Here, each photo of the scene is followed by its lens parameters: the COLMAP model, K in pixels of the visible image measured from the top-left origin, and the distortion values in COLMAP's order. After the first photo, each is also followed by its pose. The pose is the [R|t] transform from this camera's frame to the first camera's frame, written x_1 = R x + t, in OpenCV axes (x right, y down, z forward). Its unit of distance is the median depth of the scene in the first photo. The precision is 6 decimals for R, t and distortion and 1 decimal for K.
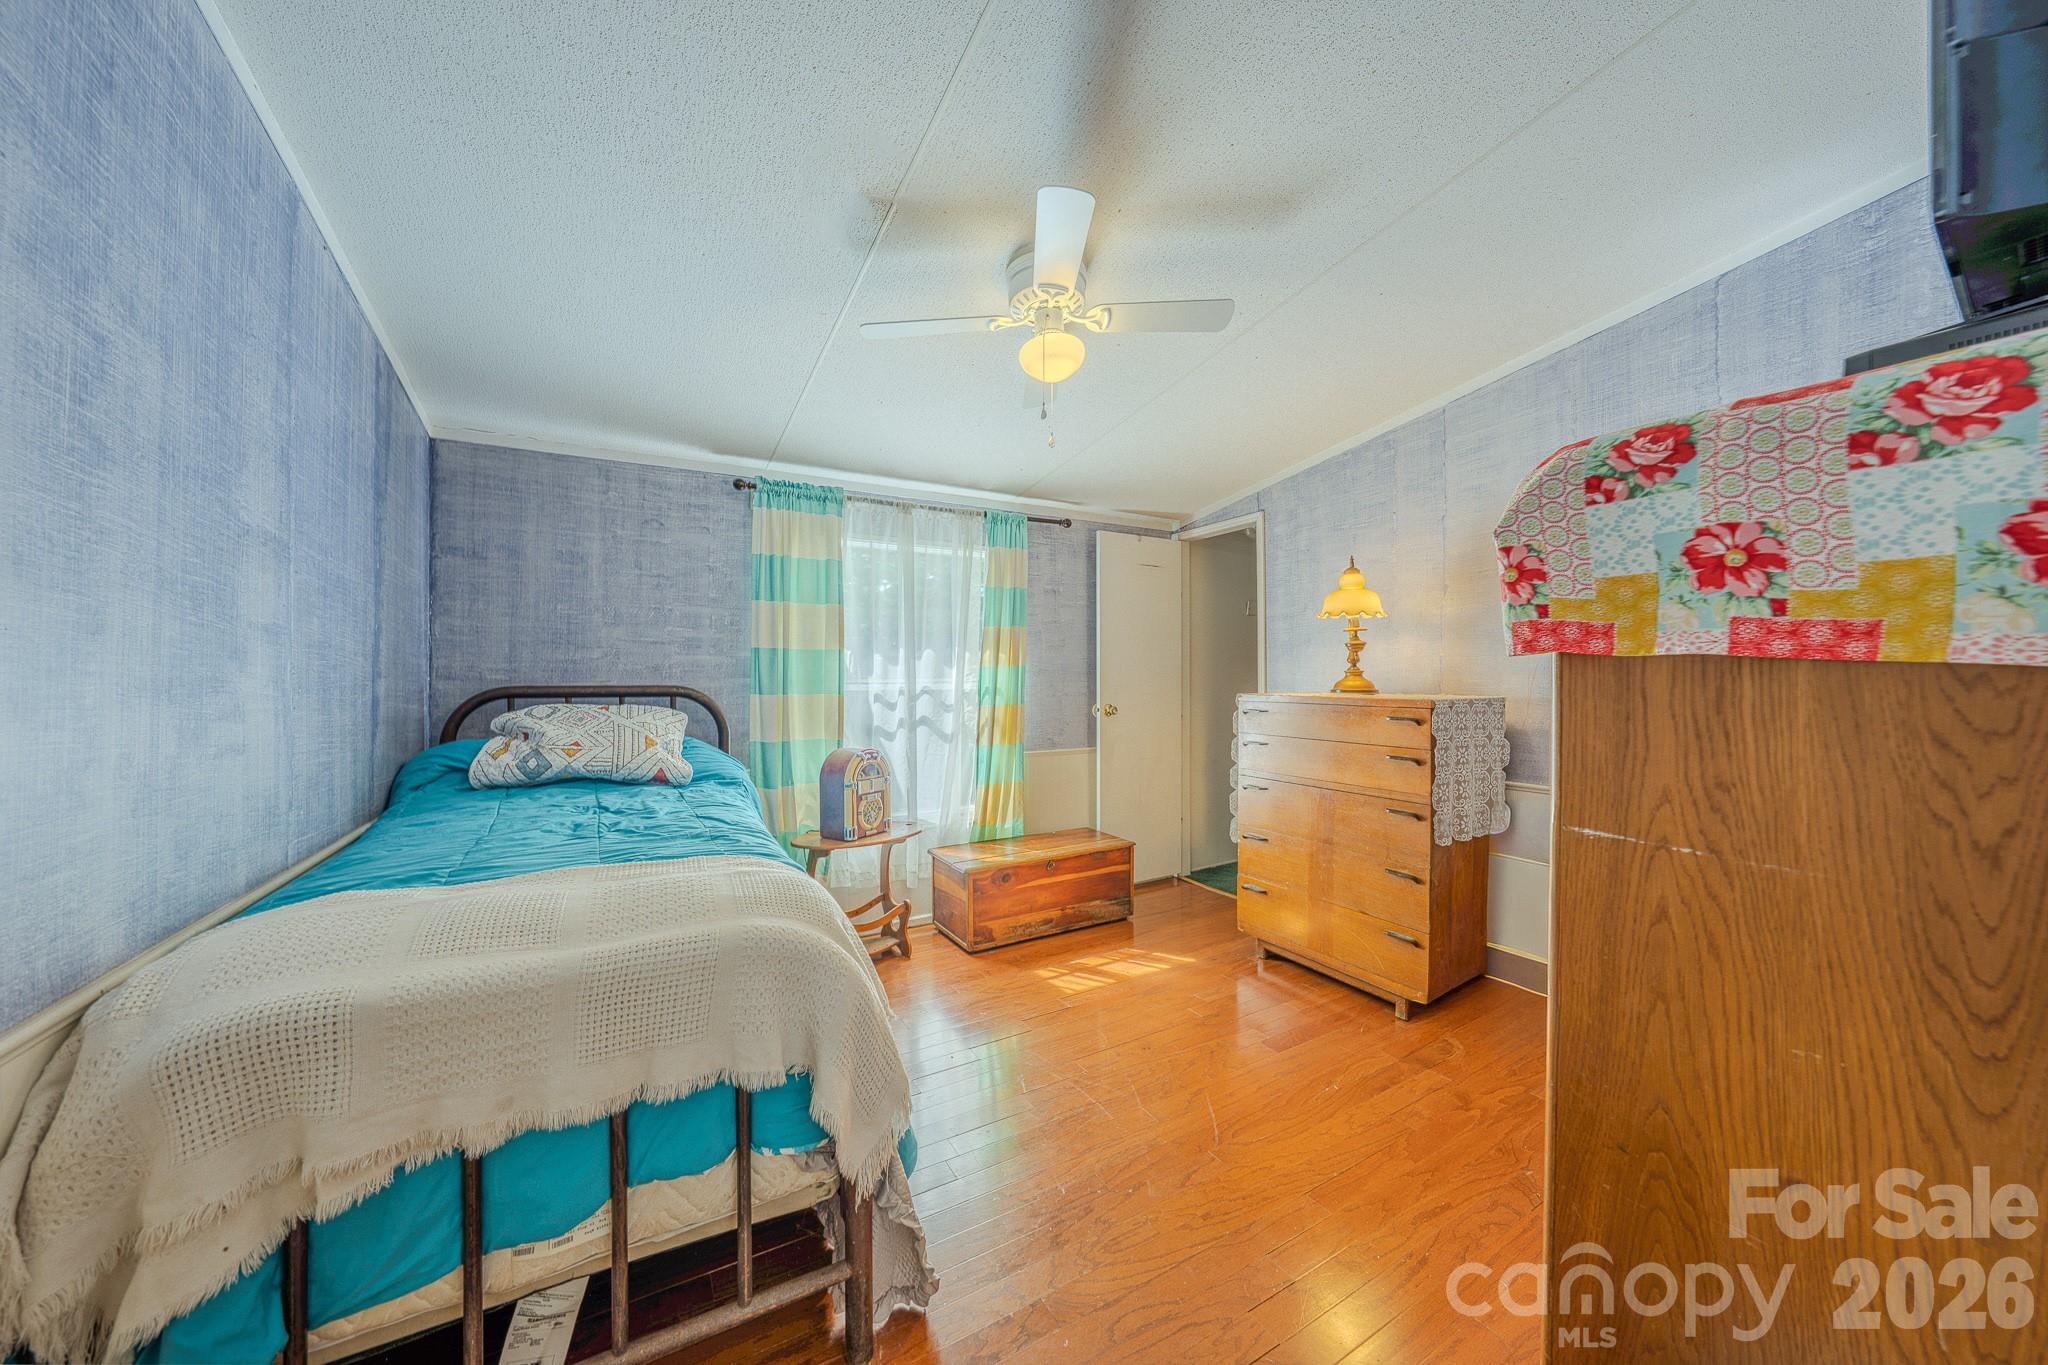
lens RADIAL K [[711.5, 0, 1029.6], [0, 711.5, 680.7], [0, 0, 1]] dist [-0.026175, 0.004942]
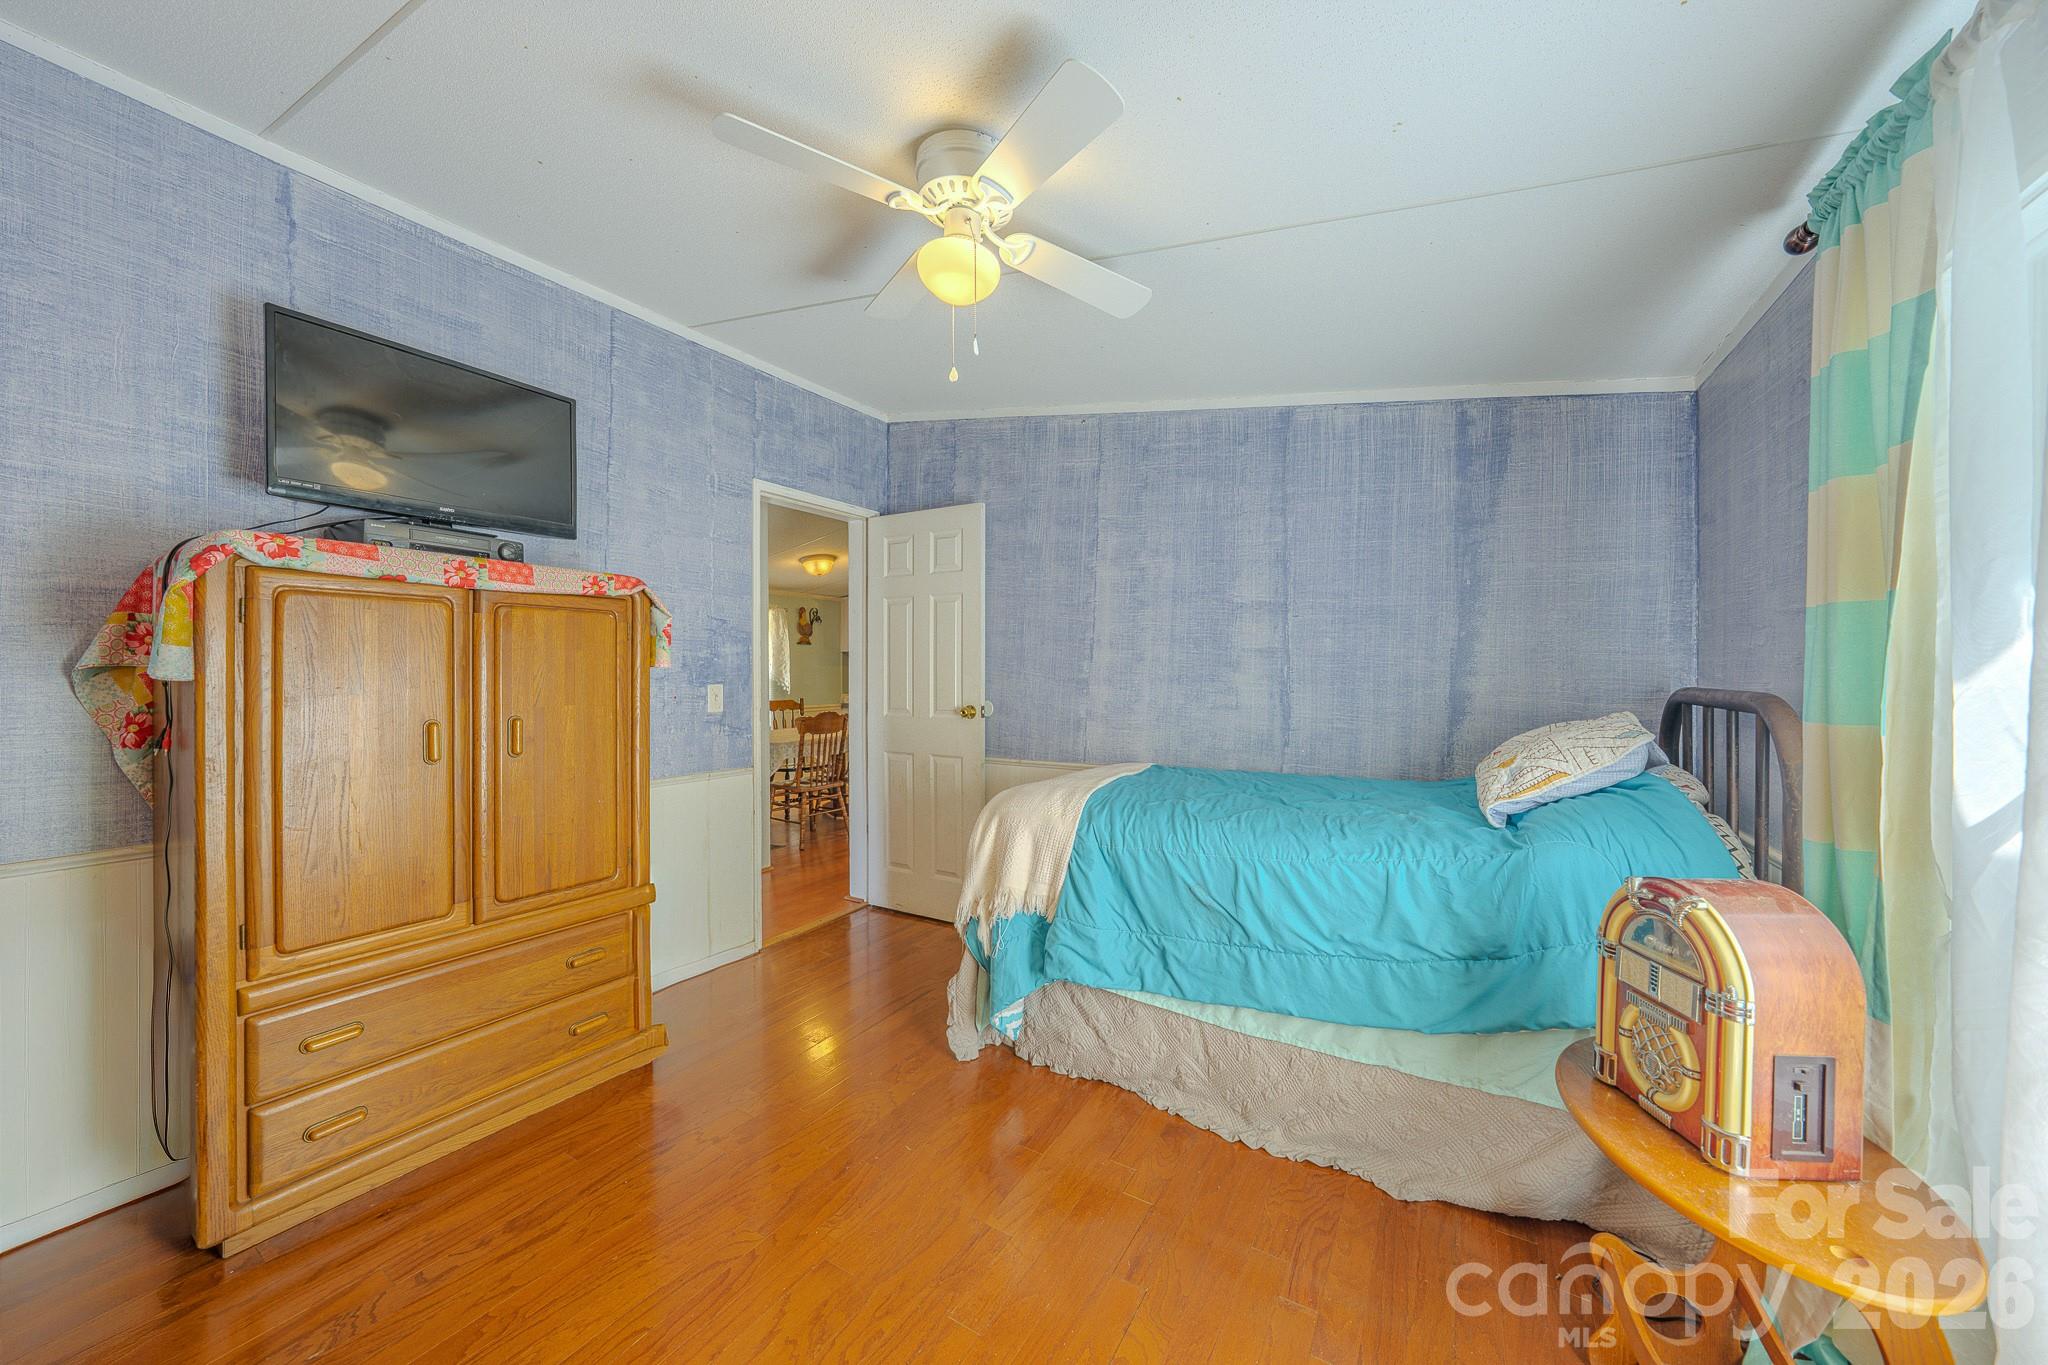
lens RADIAL K [[711.5, 0, 1014.7], [0, 711.5, 683.3], [0, 0, 1]] dist [-0.026175, 0.004942]
pose [[-0.883696, 0.012985, -0.467880, 0.228766], [0.002618, 0.999737, 0.022800, -0.013076], [0.468053, 0.018923, -0.883498, 1.157648]]
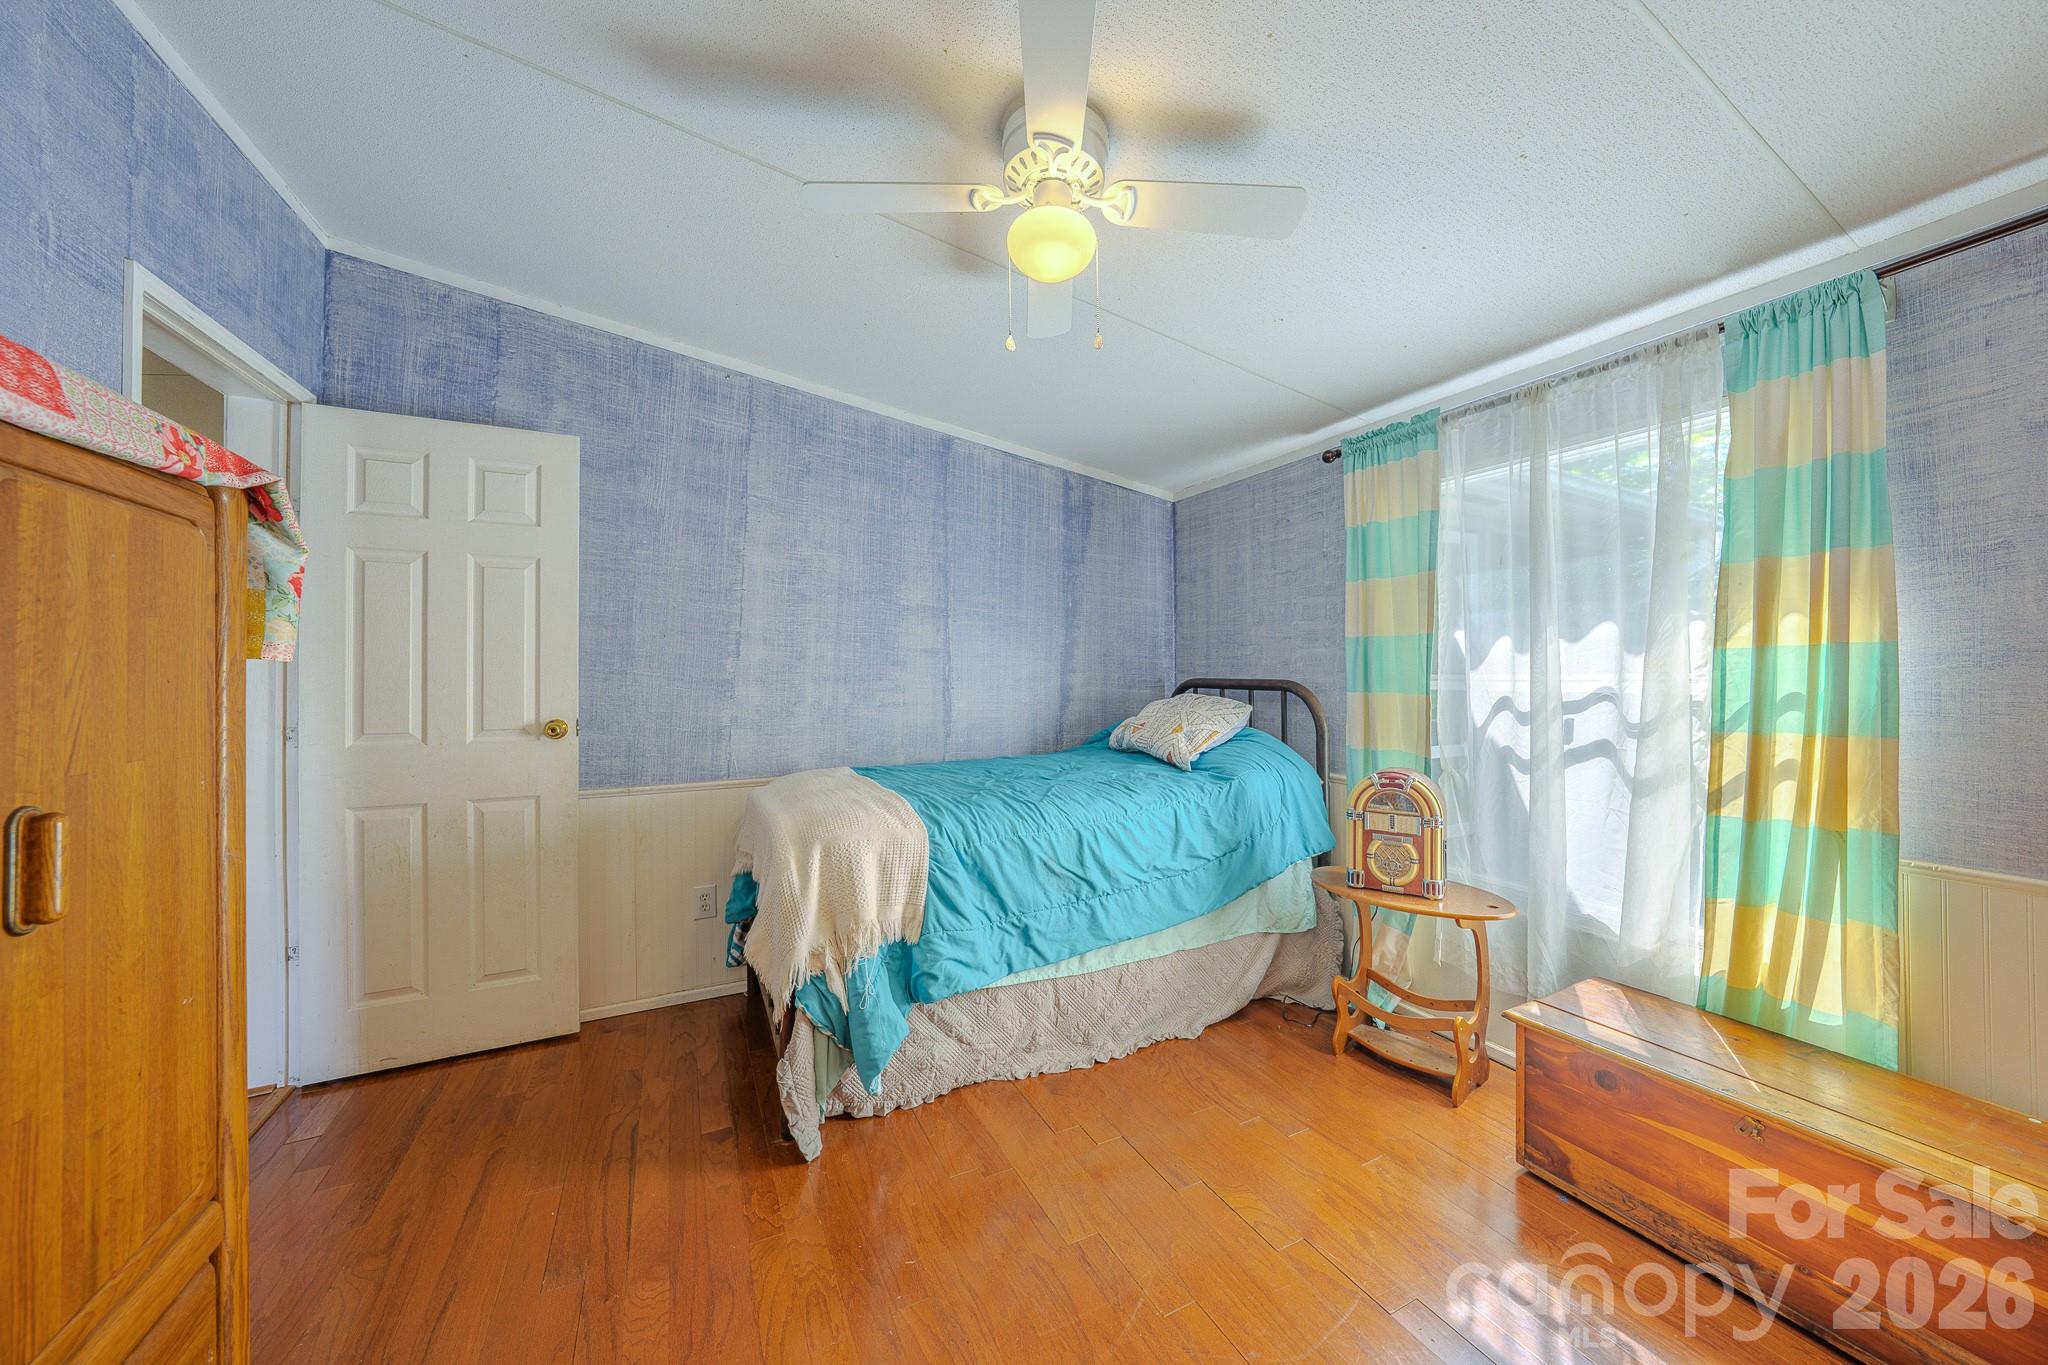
lens RADIAL K [[711.5, 0, 1019.8], [0, 711.5, 671.3], [0, 0, 1]] dist [-0.026175, 0.004942]
pose [[-0.076982, 0.006296, -0.997013, 0.518144], [0.000182, 0.999980, 0.006300, -0.011125], [0.997032, 0.000303, -0.076981, 0.678798]]
